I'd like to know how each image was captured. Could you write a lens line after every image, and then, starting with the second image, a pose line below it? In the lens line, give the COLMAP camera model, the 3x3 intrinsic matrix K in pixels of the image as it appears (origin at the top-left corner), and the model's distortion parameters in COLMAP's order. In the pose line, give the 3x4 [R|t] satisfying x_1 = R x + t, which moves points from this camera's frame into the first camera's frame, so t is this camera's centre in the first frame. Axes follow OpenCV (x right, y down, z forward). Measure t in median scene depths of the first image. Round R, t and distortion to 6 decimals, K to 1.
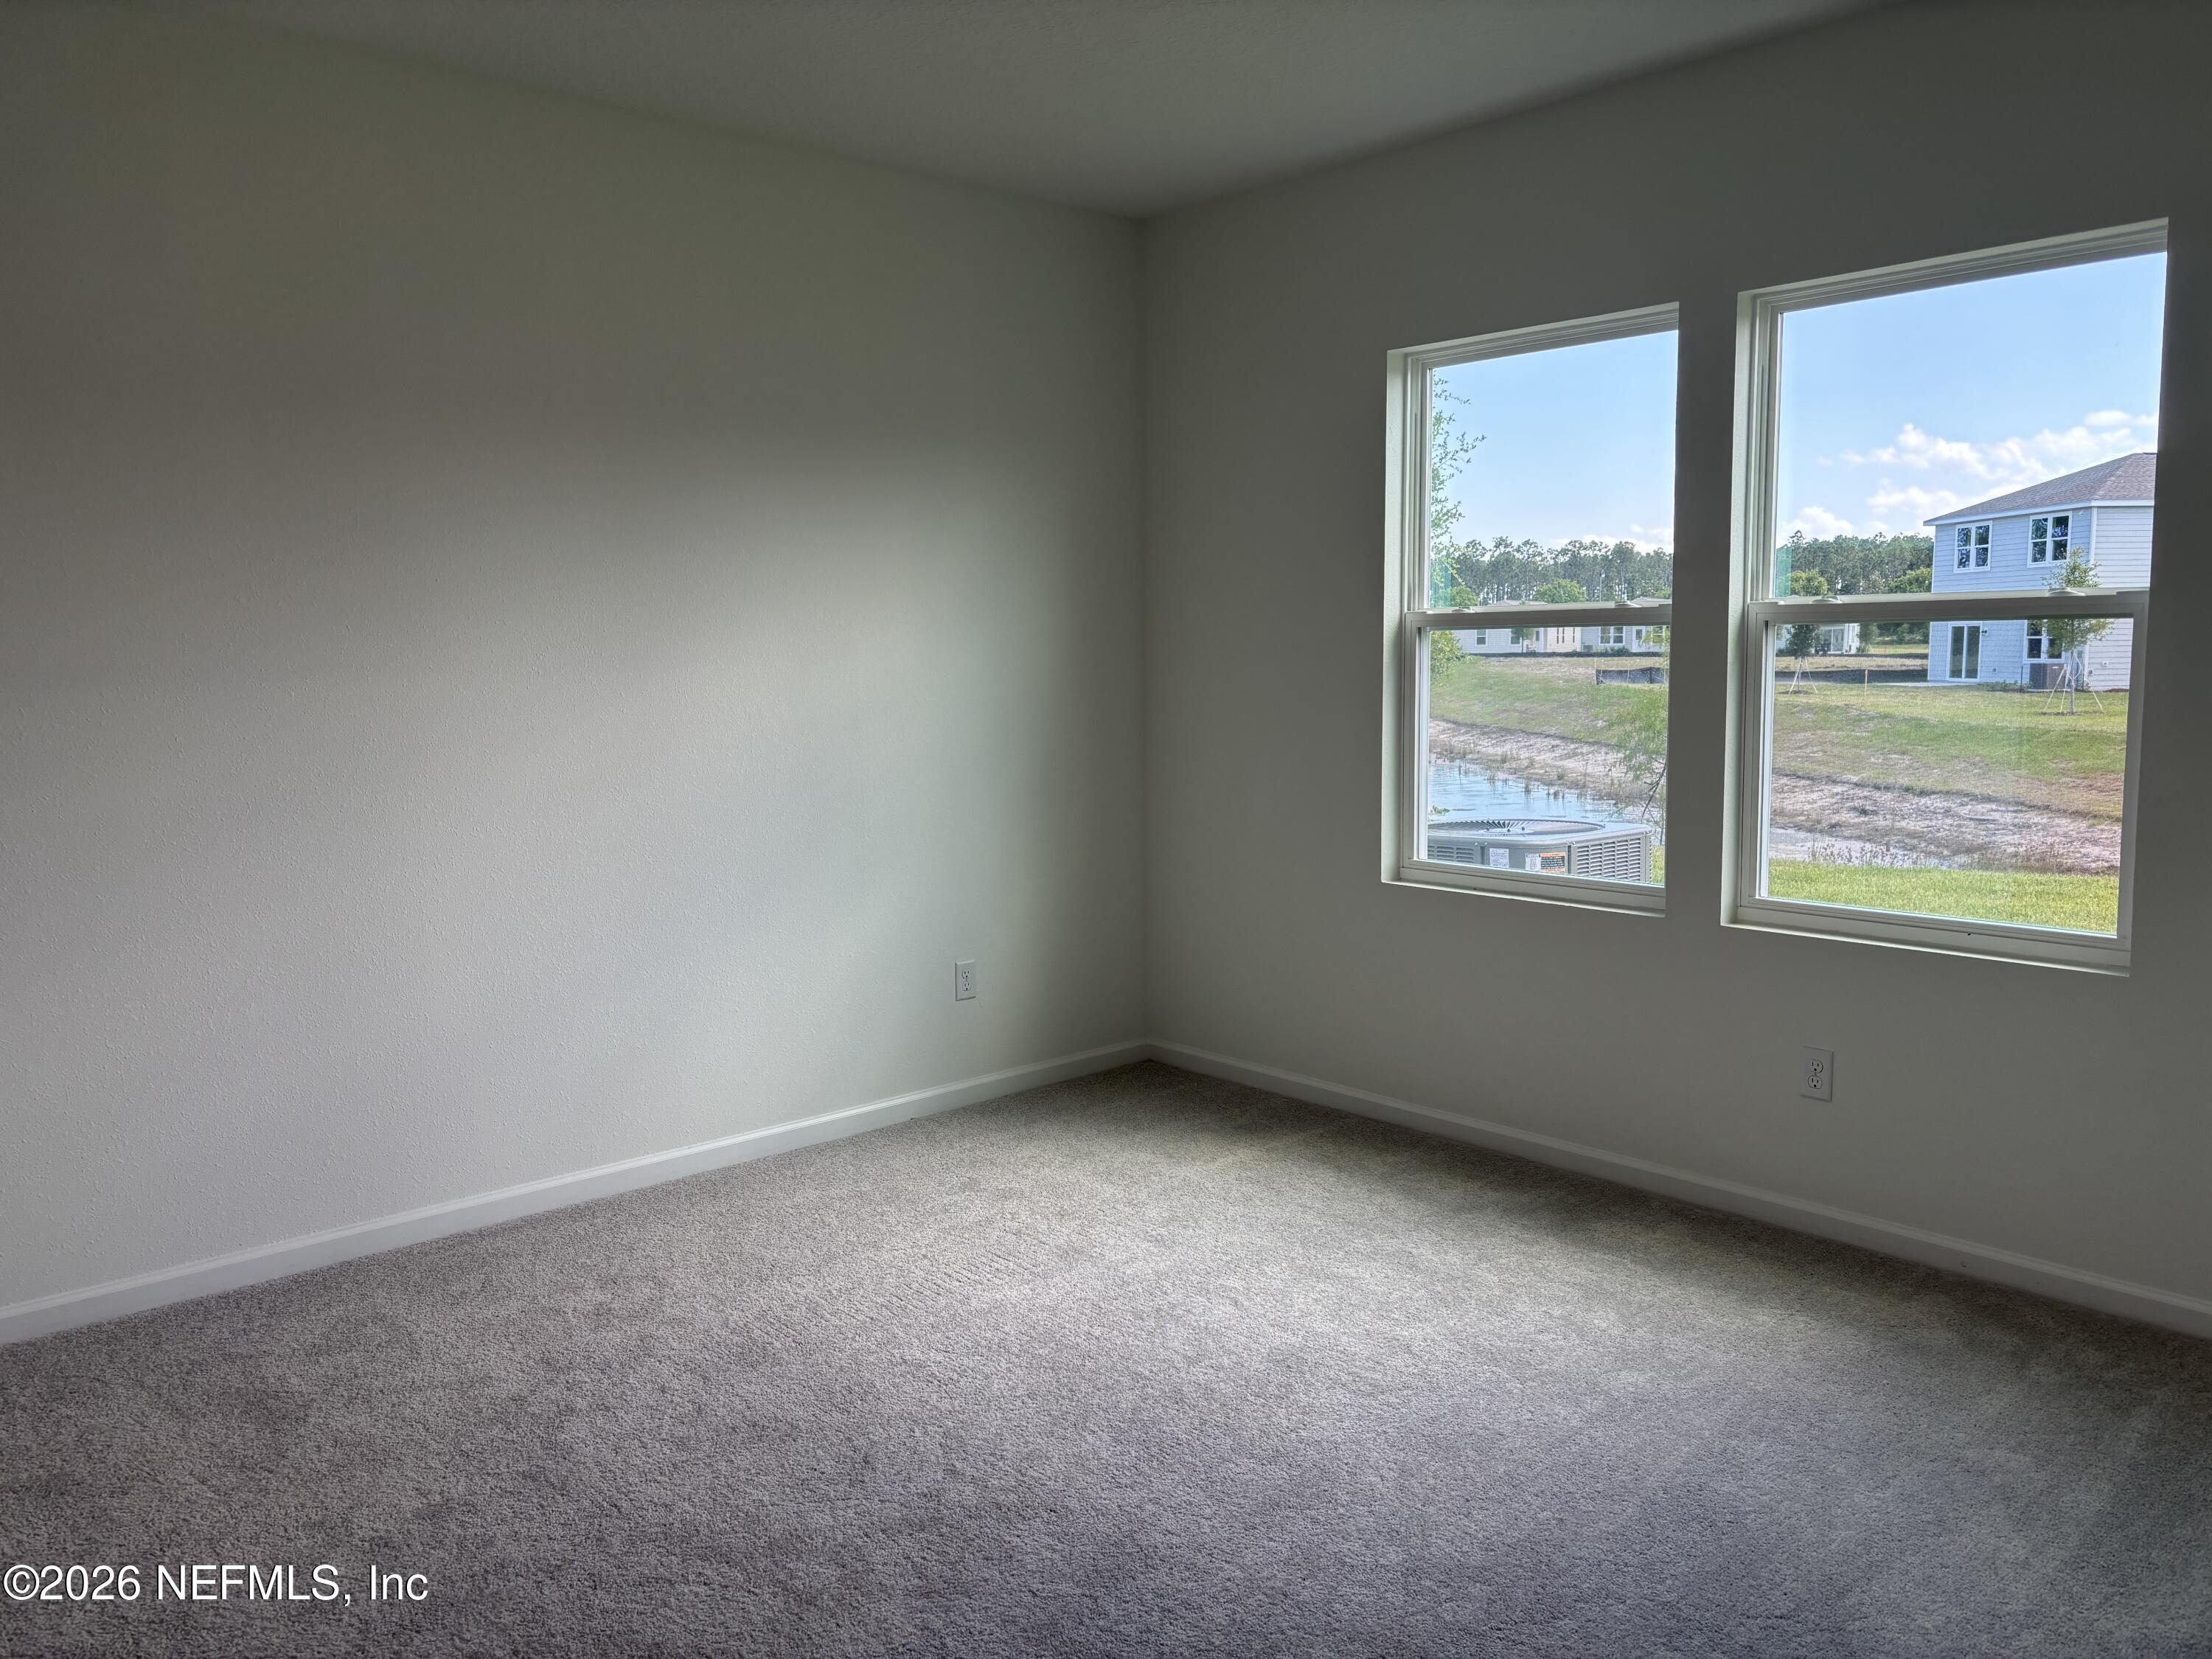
lens RADIAL K [[1678.1, 0, 1111.3], [0, 1678.1, 839.5], [0, 0, 1]] dist [0.050732, -0.038396]
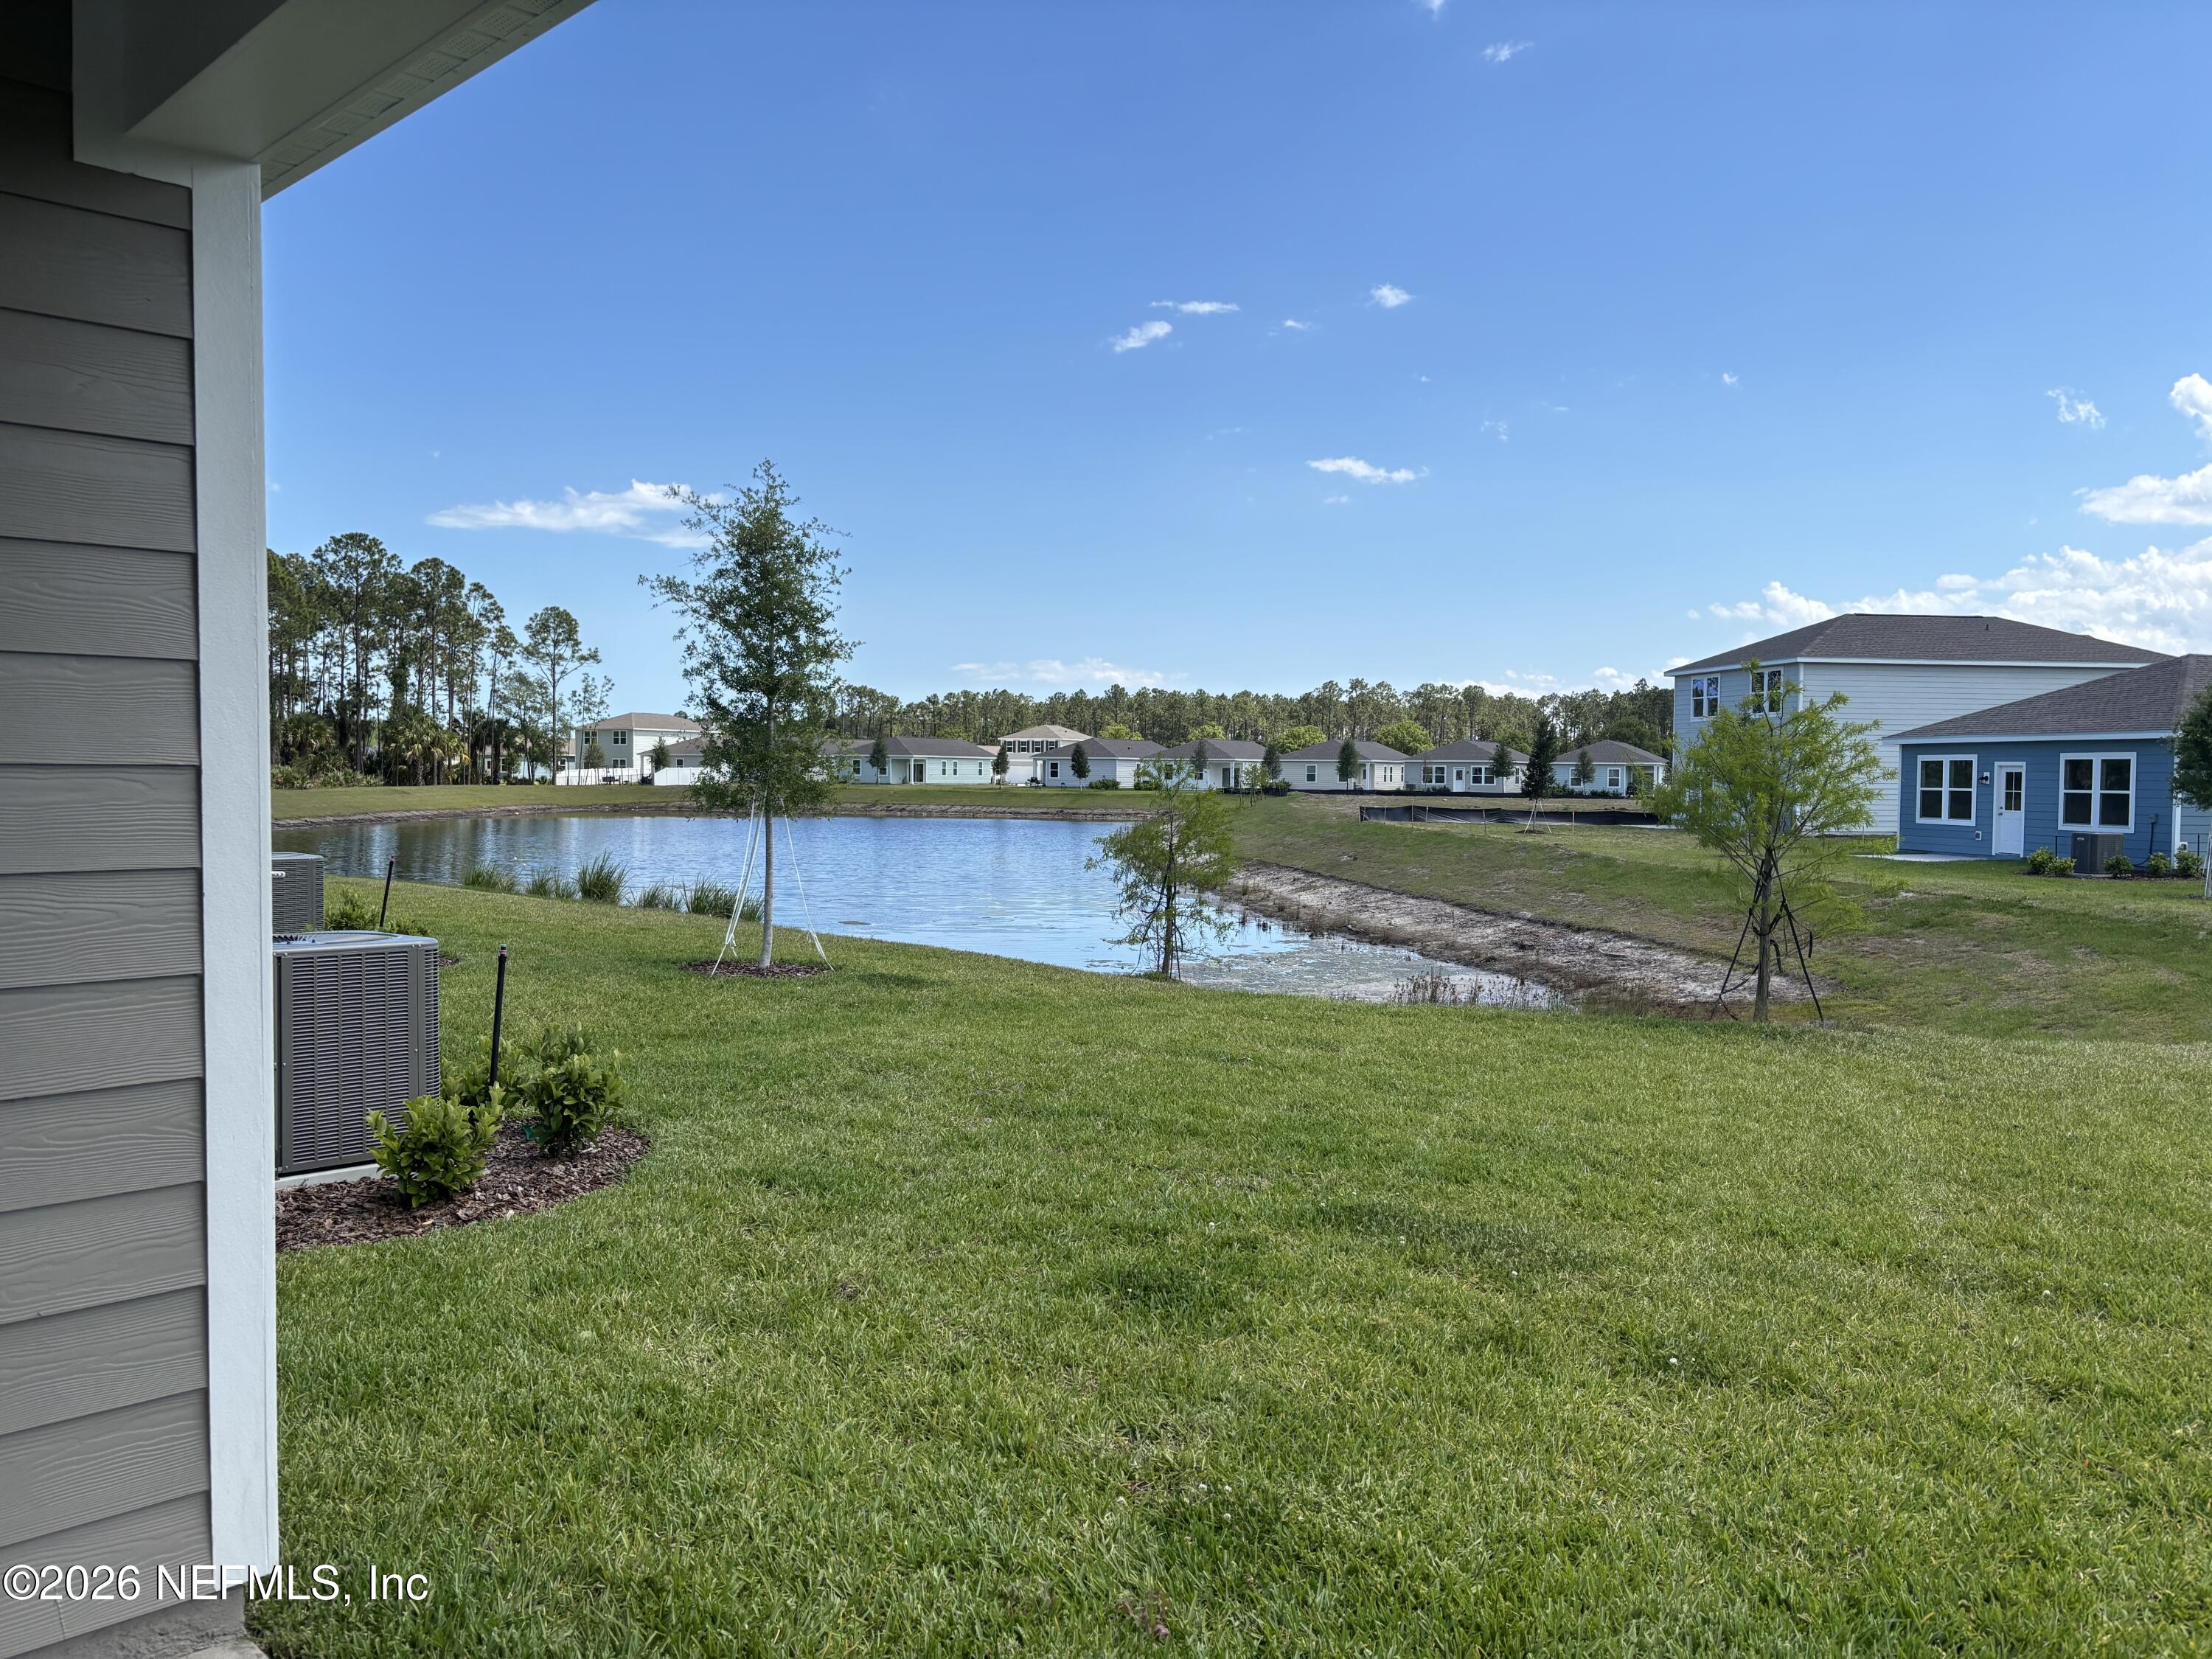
lens RADIAL K [[1678.1, 0, 1109.2], [0, 1678.1, 837.1], [0, 0, 1]] dist [0.050732, -0.038396]
pose [[0.998920, 0.018498, 0.042627, 0.148441], [-0.015045, 0.996686, -0.079945, 0.002830], [-0.043965, 0.079217, 0.995887, -0.016101]]
